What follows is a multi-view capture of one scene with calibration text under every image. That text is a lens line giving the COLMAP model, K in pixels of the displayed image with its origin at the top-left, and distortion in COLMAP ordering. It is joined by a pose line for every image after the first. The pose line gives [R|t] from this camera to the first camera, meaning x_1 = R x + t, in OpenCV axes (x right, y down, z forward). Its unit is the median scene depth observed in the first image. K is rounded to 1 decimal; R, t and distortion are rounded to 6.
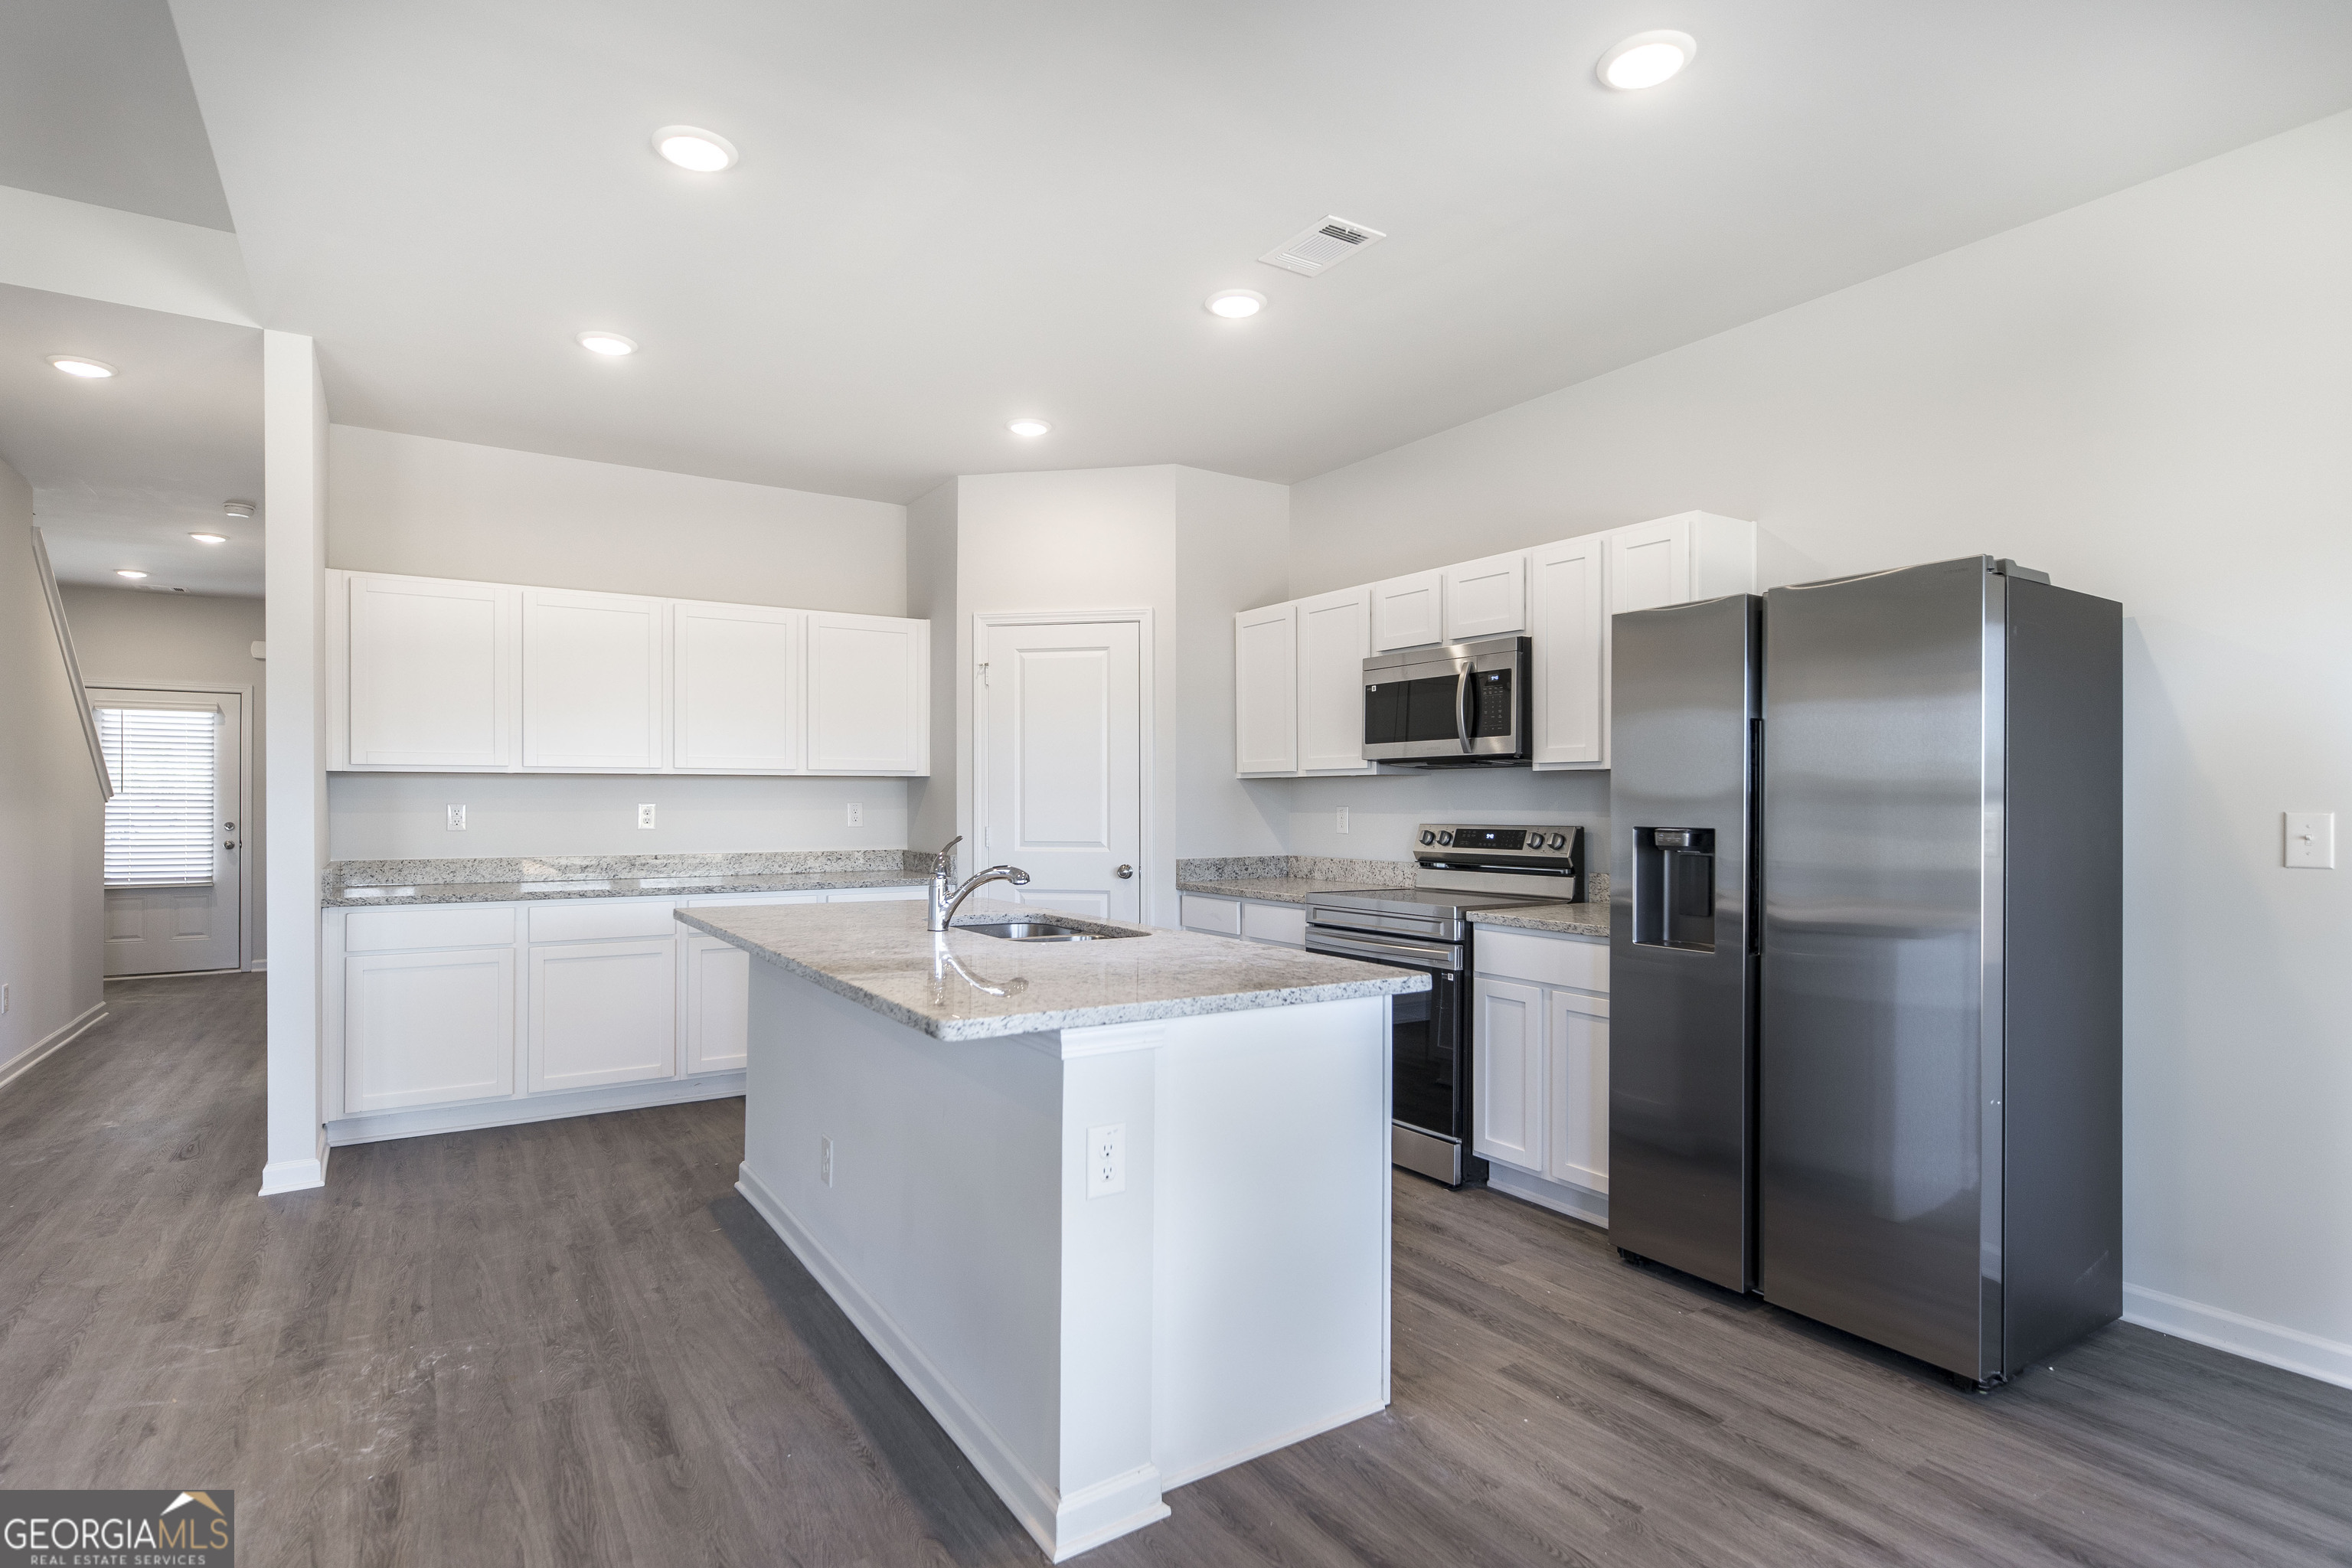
lens RADIAL K [[1168.0, 0, 1163.0], [0, 1168.0, 800.1], [0, 0, 1]] dist [-0.000614, 0.003574]
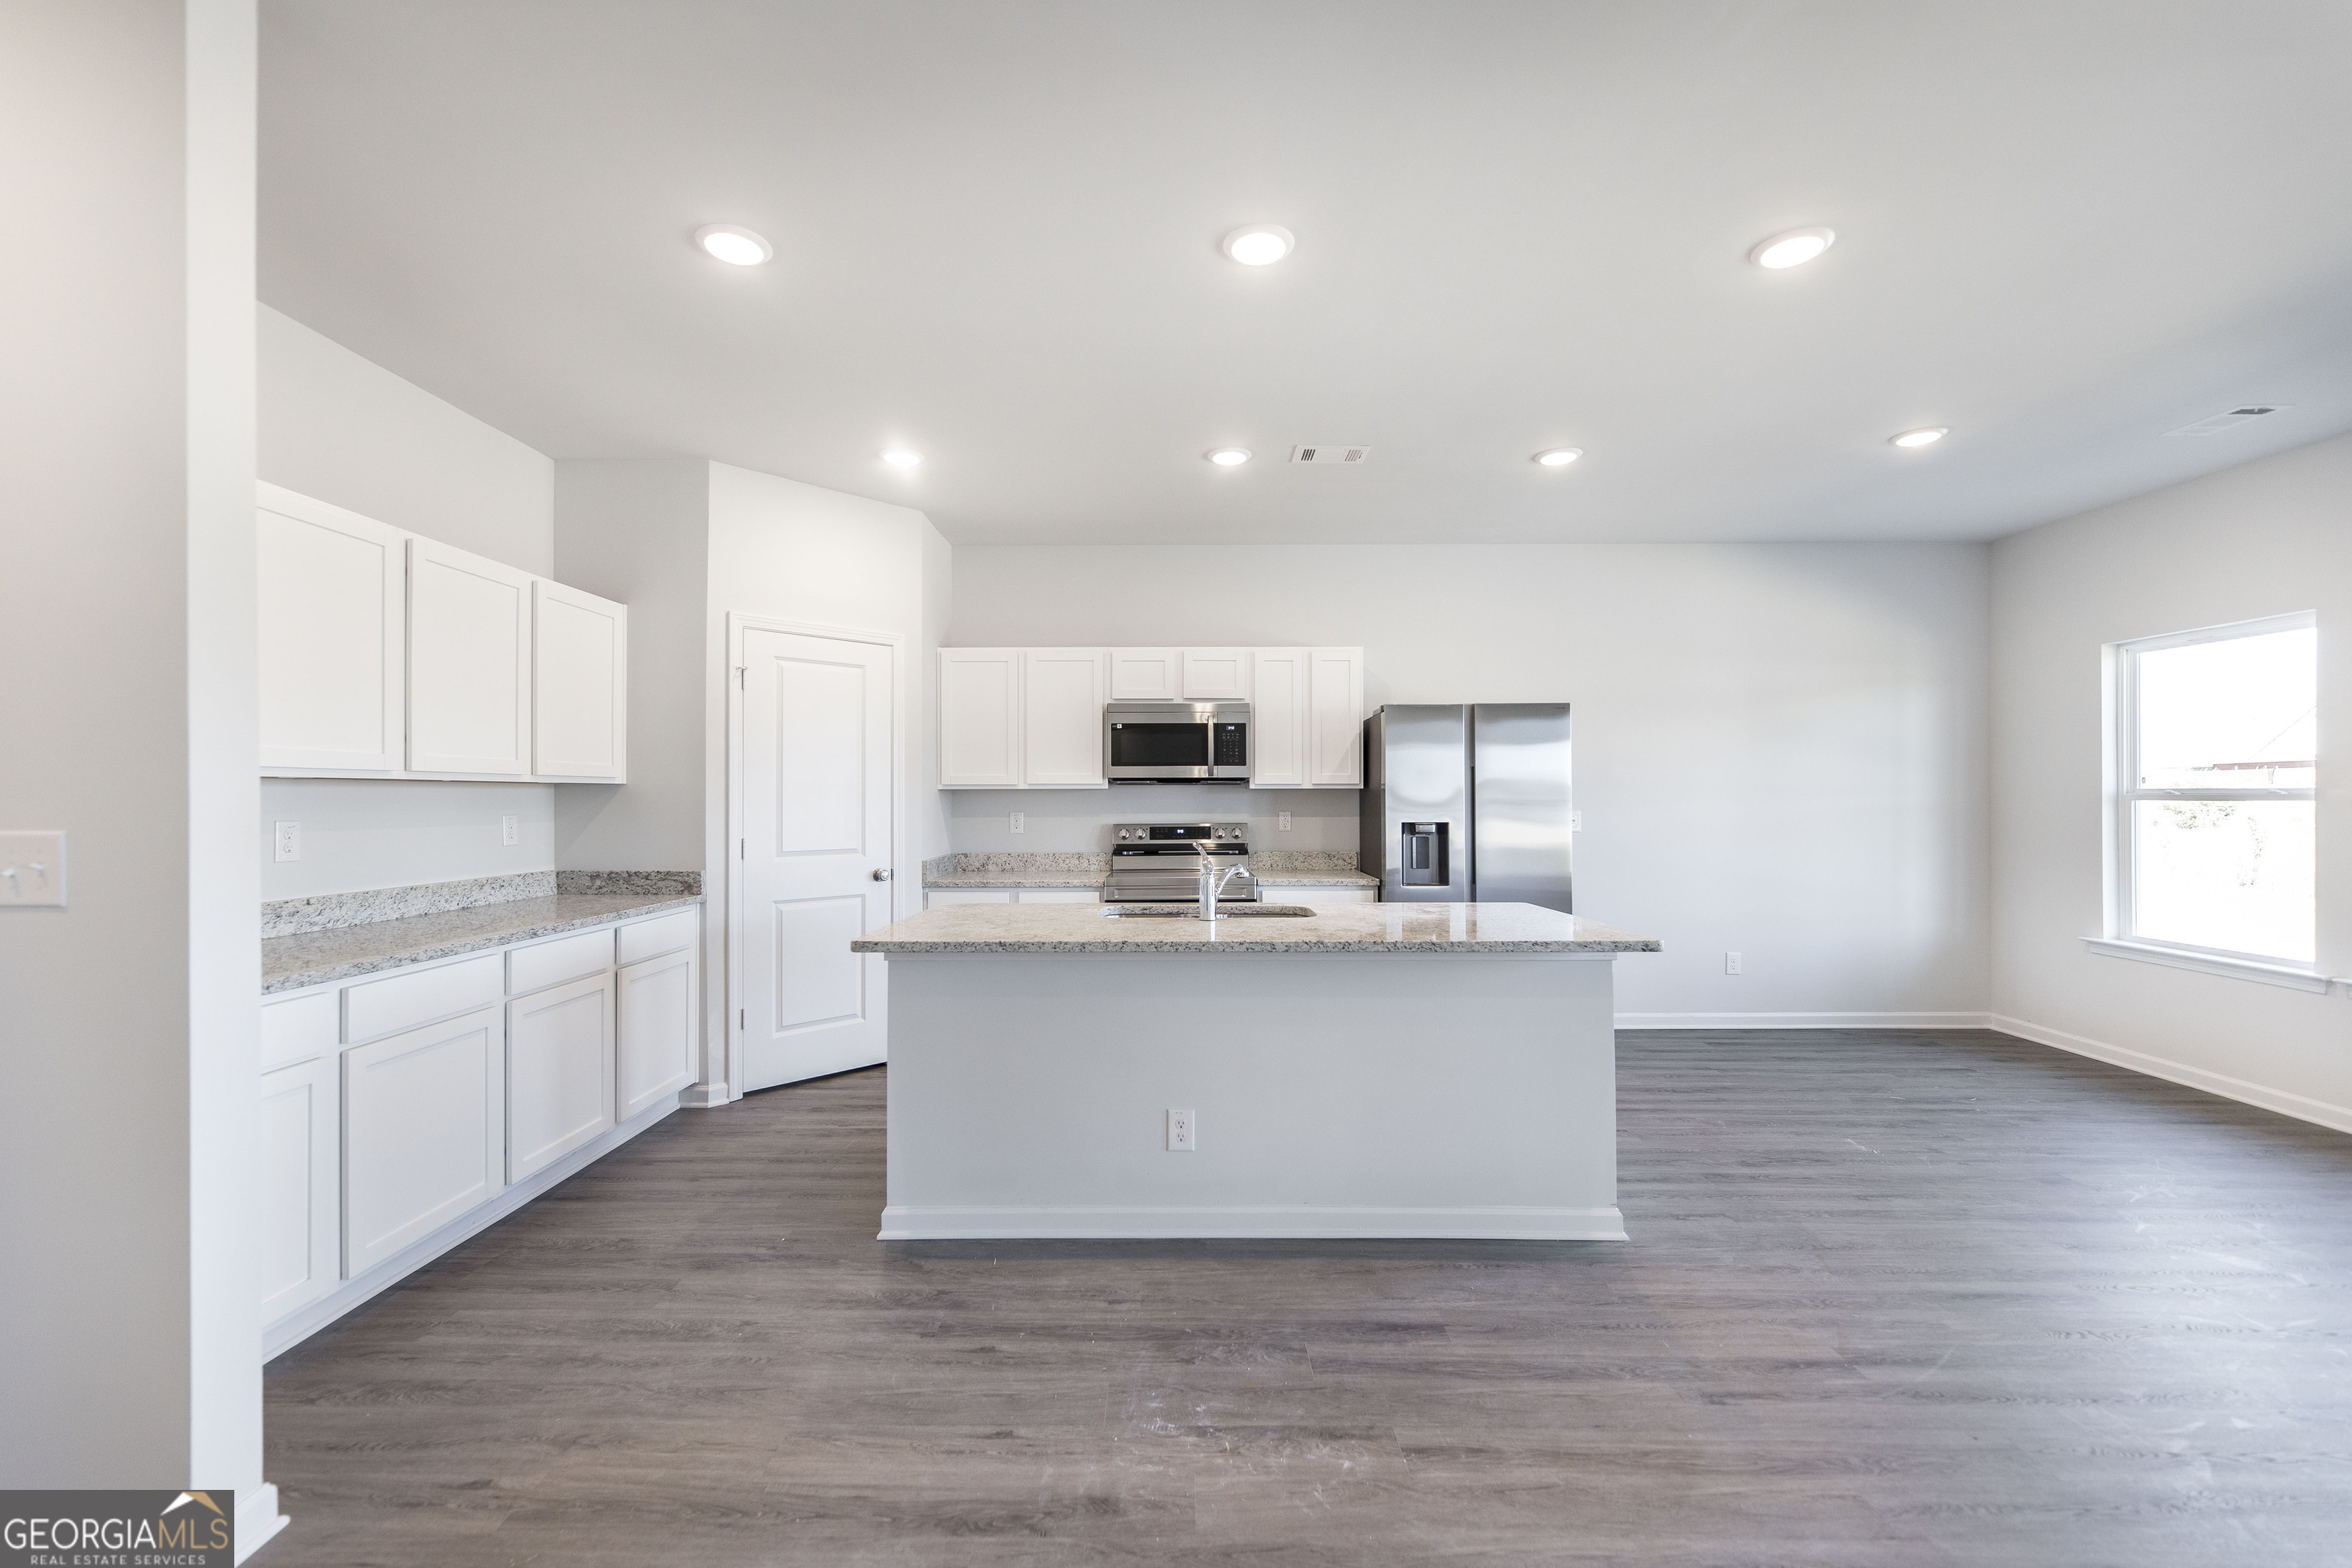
lens RADIAL K [[955.0, 0, 1171.2], [0, 955.0, 791.8], [0, 0, 1]] dist [-0.001107, -0.000555]
pose [[0.546368, 0.004622, 0.837532, -0.810714], [0.001592, 0.999977, -0.006557, -0.012432], [-0.837544, 0.004916, 0.546348, 0.373444]]
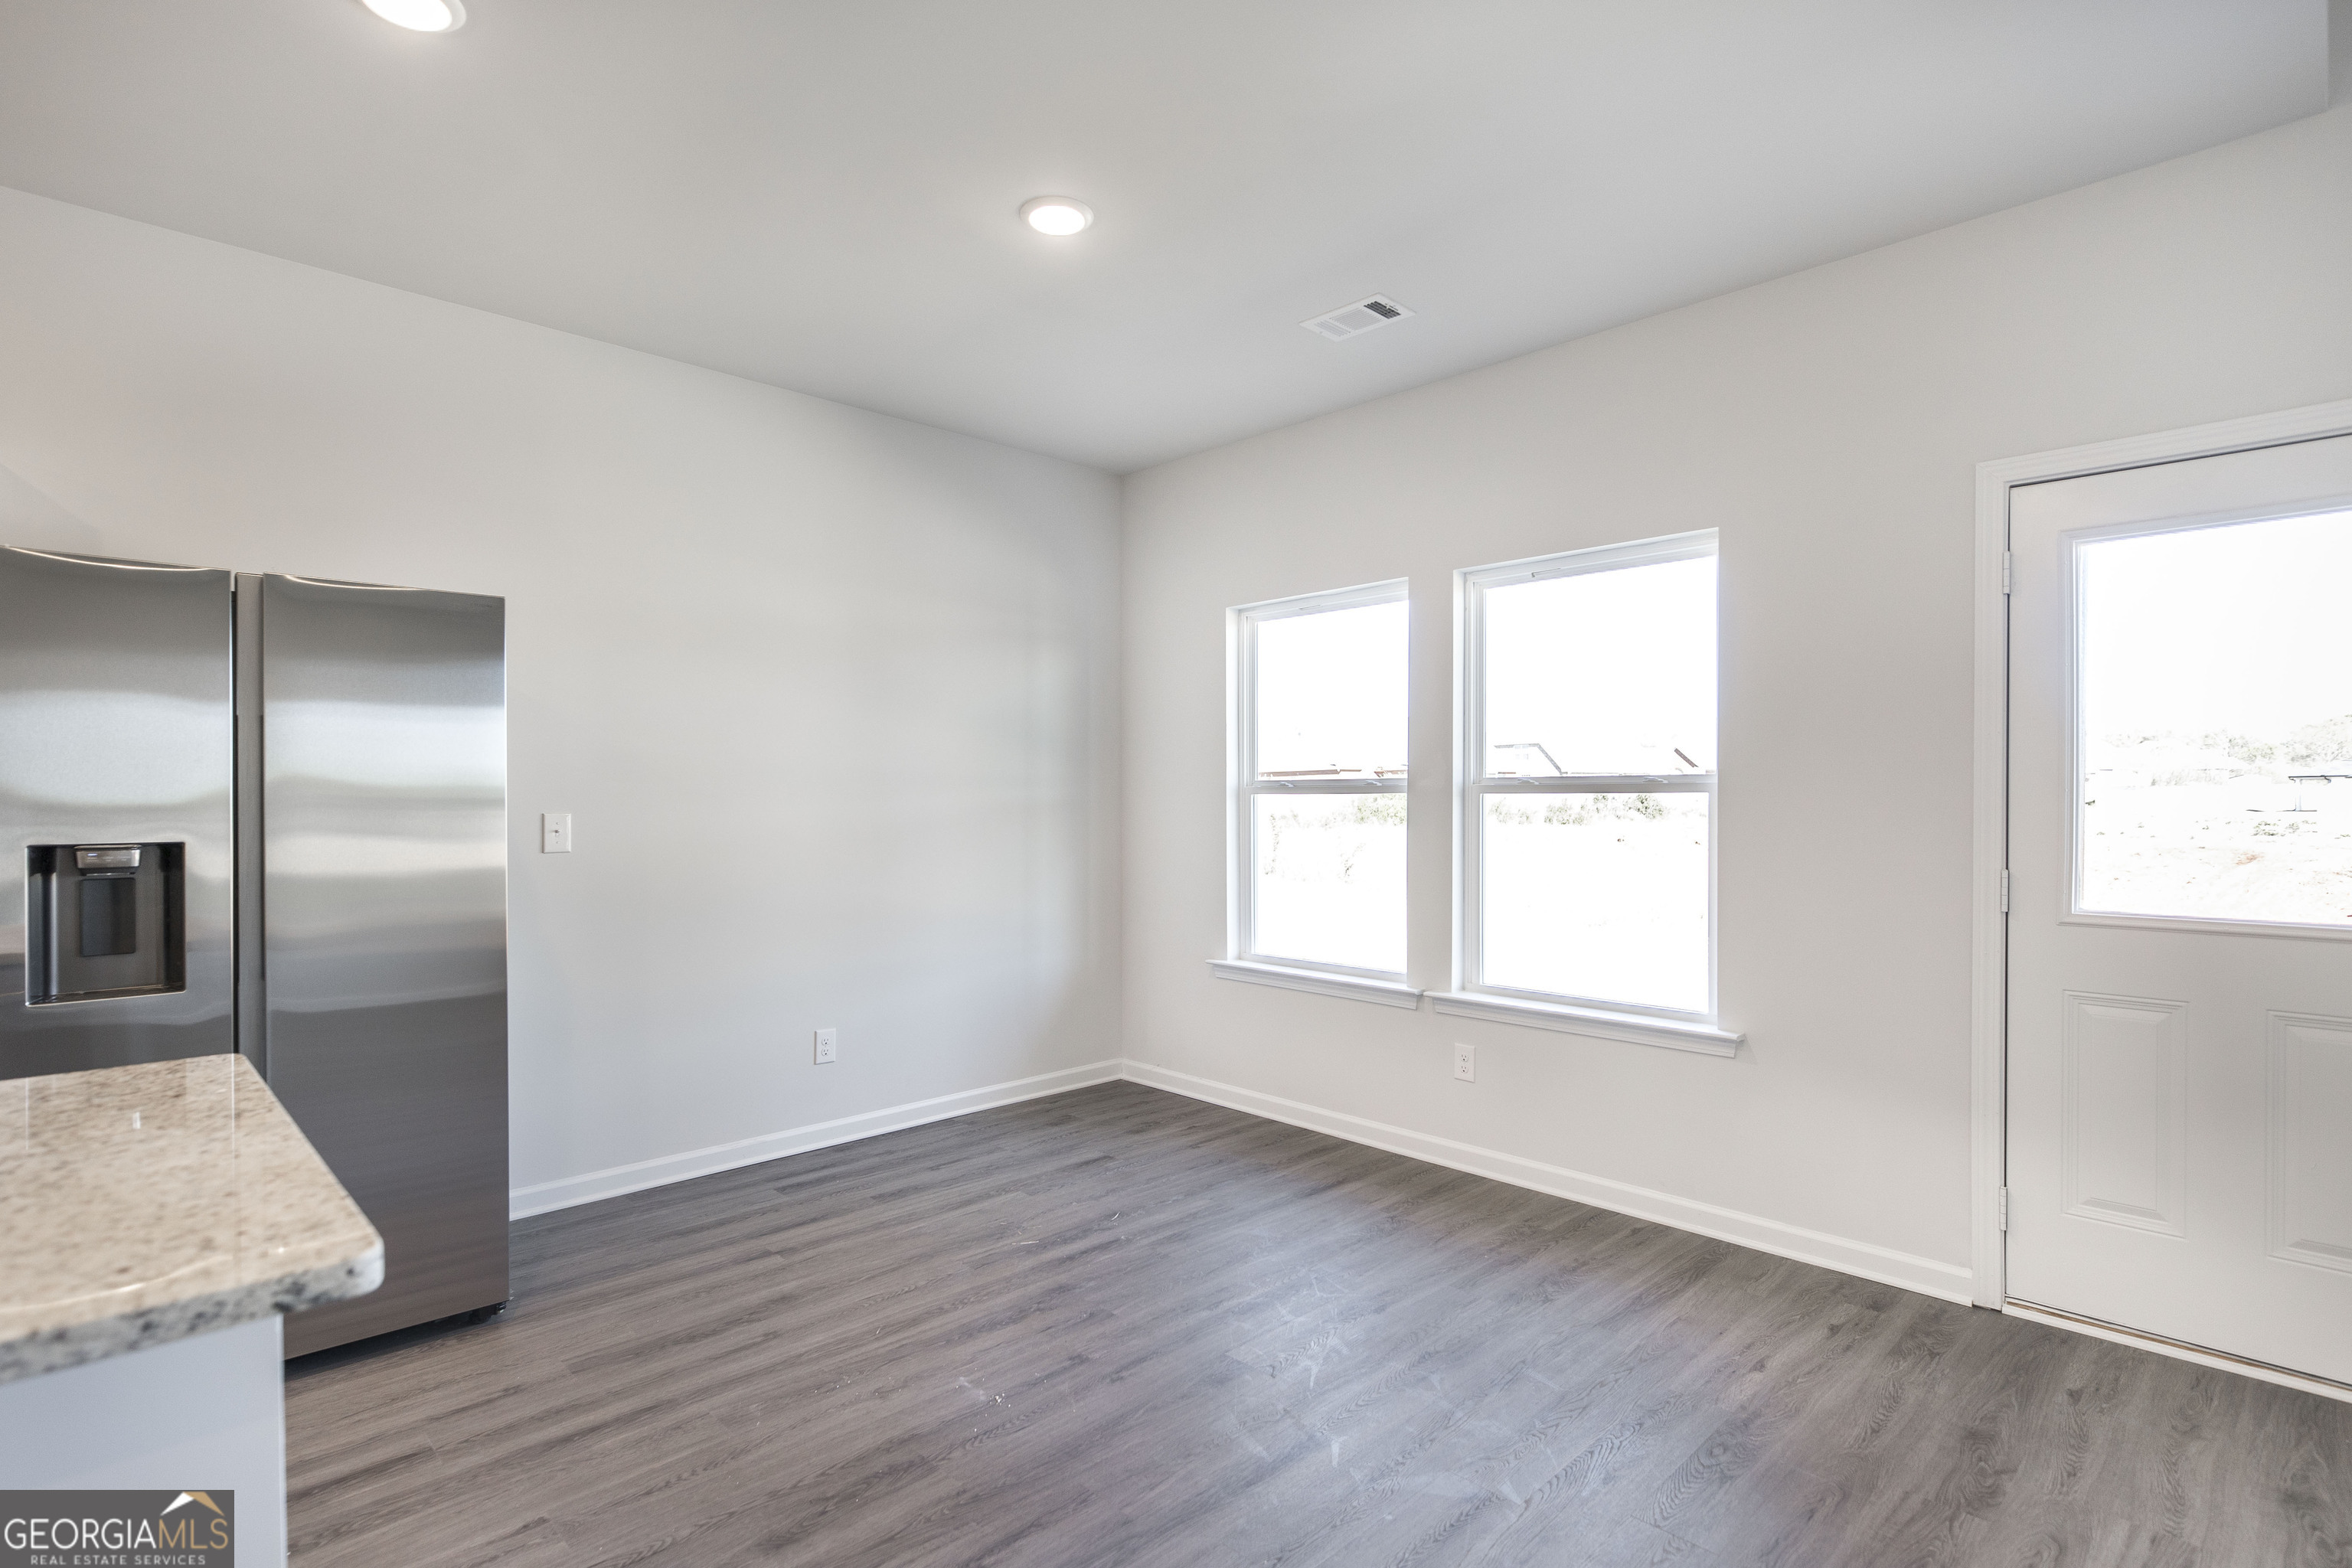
lens RADIAL K [[1168.0, 0, 1162.7], [0, 1168.0, 797.7], [0, 0, 1]] dist [-0.000614, 0.003574]
pose [[-0.186580, 0.002184, 0.982437, -0.344472], [0.004075, 0.999991, -0.001449, -0.002002], [-0.982431, 0.003733, -0.186587, 0.341080]]
